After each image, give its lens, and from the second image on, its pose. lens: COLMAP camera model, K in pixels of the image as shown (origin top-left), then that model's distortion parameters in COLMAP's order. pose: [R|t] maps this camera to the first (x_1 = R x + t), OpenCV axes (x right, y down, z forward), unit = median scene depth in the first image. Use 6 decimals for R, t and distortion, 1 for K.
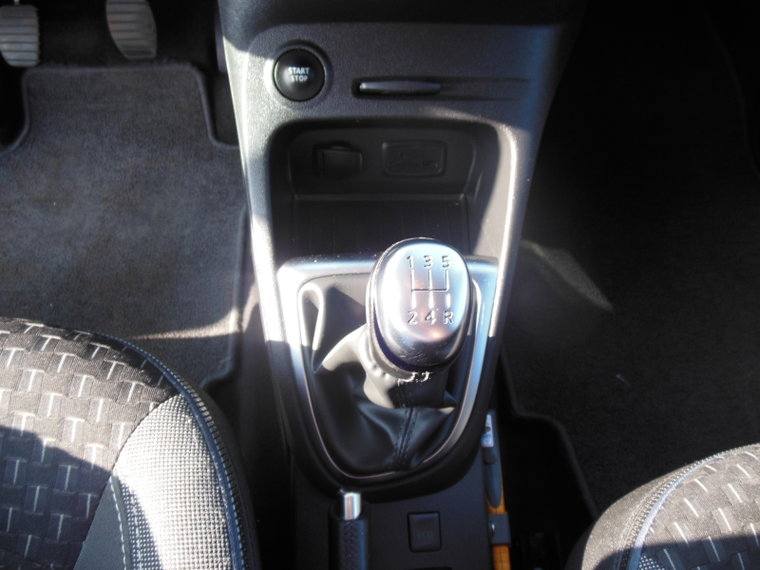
lens RADIAL K [[573.9, 0, 380.7], [0, 573.9, 285.7], [0, 0, 1]] dist [-0.033181, 0.041437]
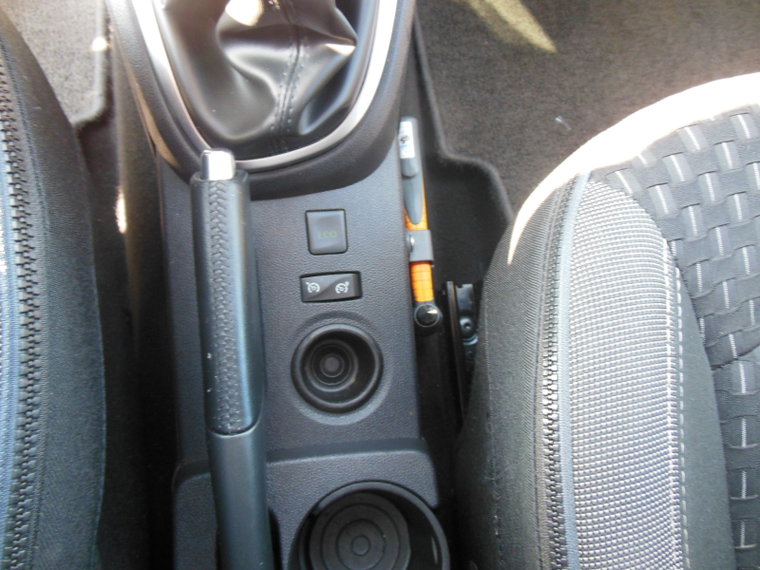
lens RADIAL K [[573.9, 0, 377.0], [0, 573.9, 281.4], [0, 0, 1]] dist [-0.033181, 0.041437]
pose [[0.994689, -0.041329, 0.094260, 0.057141], [0.015951, 0.966674, 0.255513, 0.245320], [-0.101679, -0.252652, 0.962200, 0.152353]]
